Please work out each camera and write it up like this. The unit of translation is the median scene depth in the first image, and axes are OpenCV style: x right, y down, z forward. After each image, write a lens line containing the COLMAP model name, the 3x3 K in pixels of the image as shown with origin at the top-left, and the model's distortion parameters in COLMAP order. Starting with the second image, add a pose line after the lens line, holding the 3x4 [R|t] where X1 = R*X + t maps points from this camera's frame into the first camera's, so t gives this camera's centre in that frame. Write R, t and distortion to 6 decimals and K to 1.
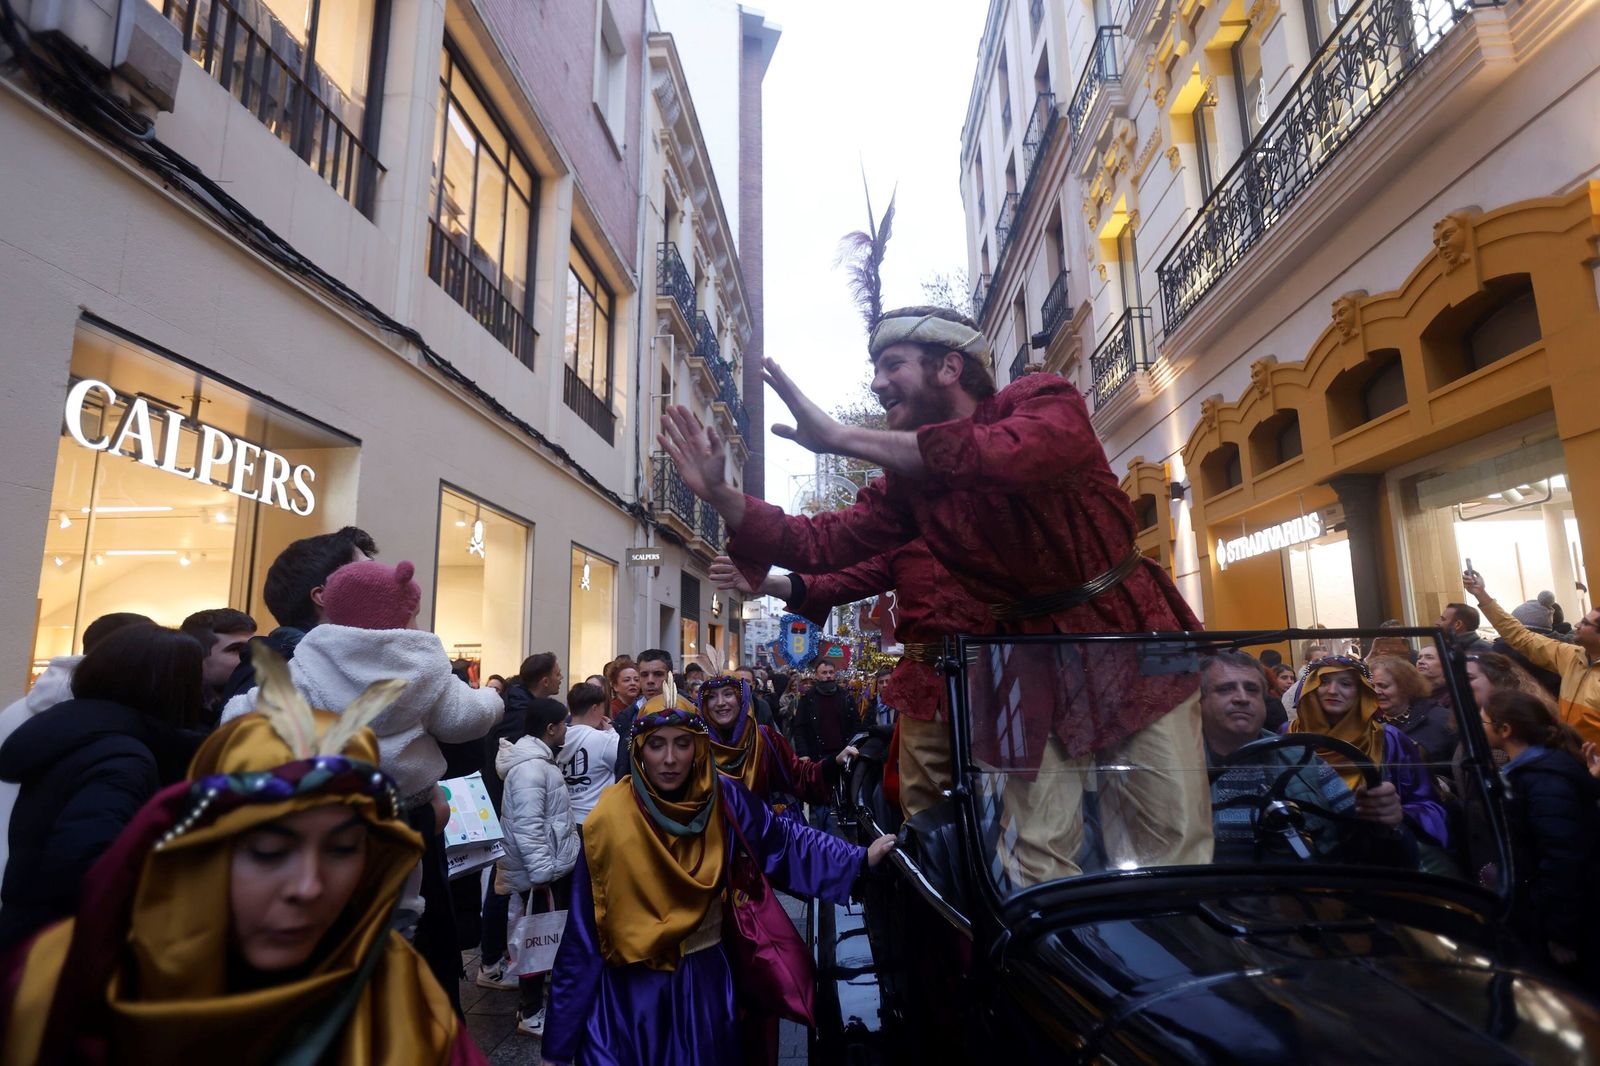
lens RADIAL K [[711.4, 0, 800.0], [0, 711.4, 533.0], [0, 0, 1]] dist [-0.045639, 0.020031]
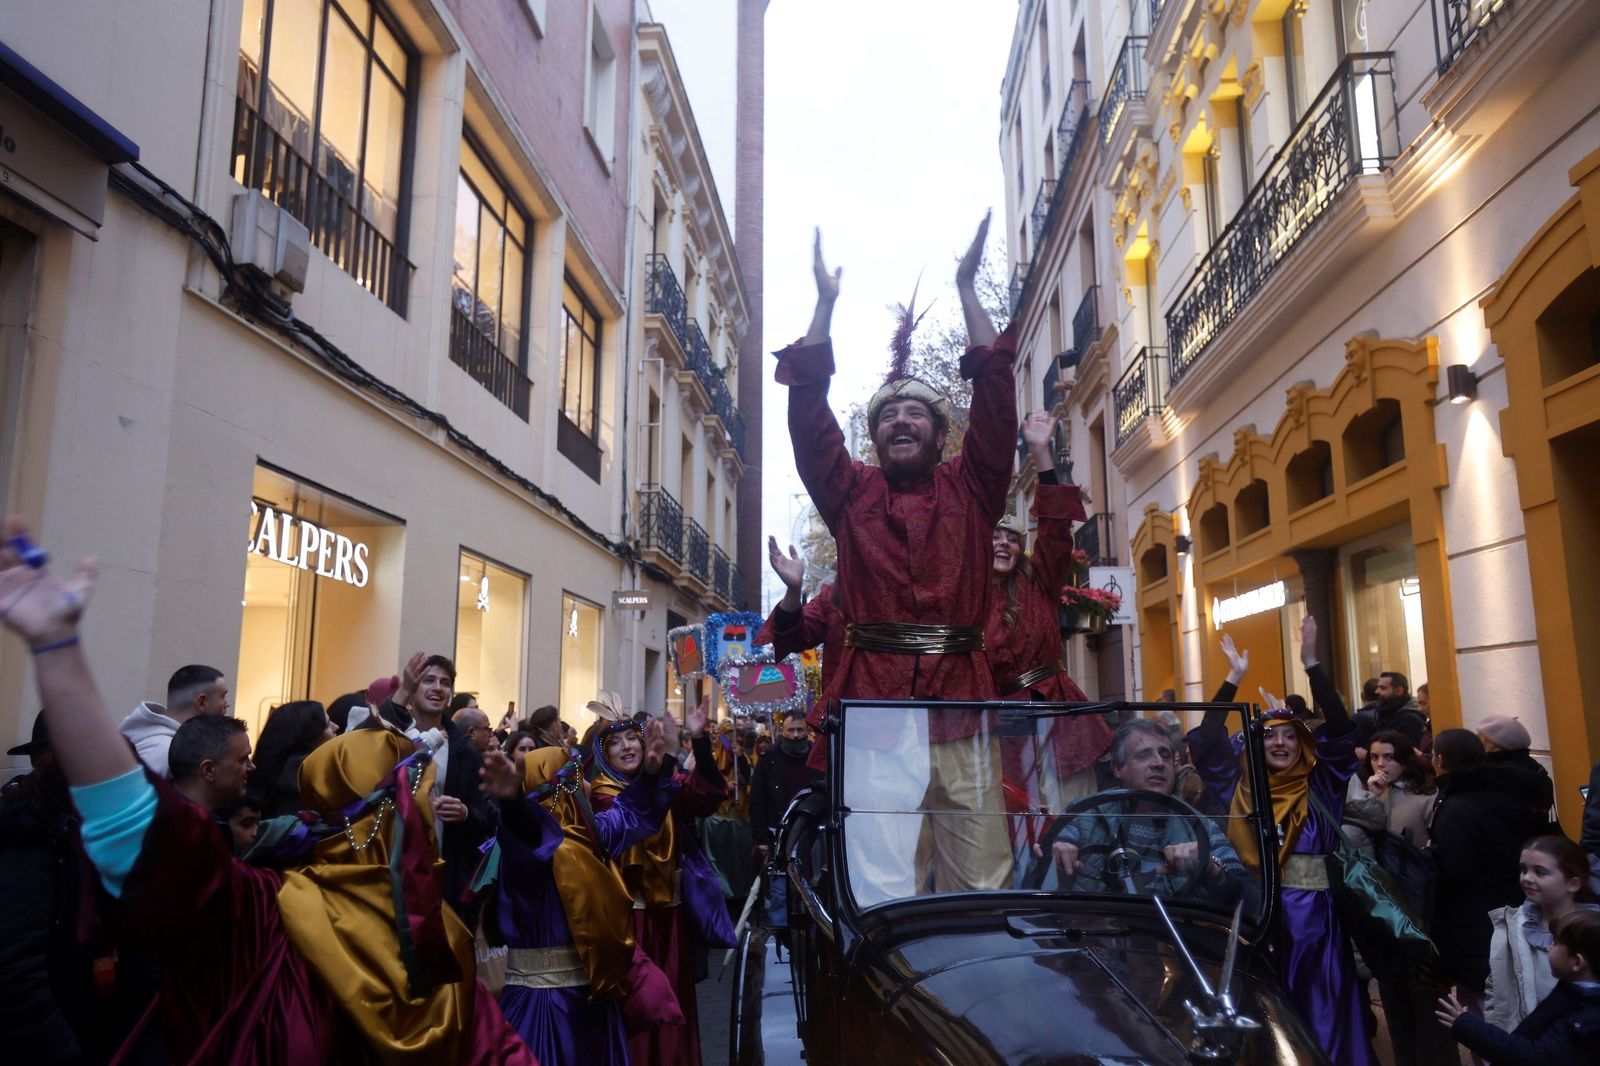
lens RADIAL K [[978.0, 0, 800.0], [0, 978.0, 533.0], [0, 0, 1]] dist [-0.004373, 0.001105]
pose [[0.999777, 0.014051, -0.015734, 0.026740], [-0.013999, 0.999896, 0.003371, -0.063644], [0.015779, -0.003149, 0.999871, -0.308302]]
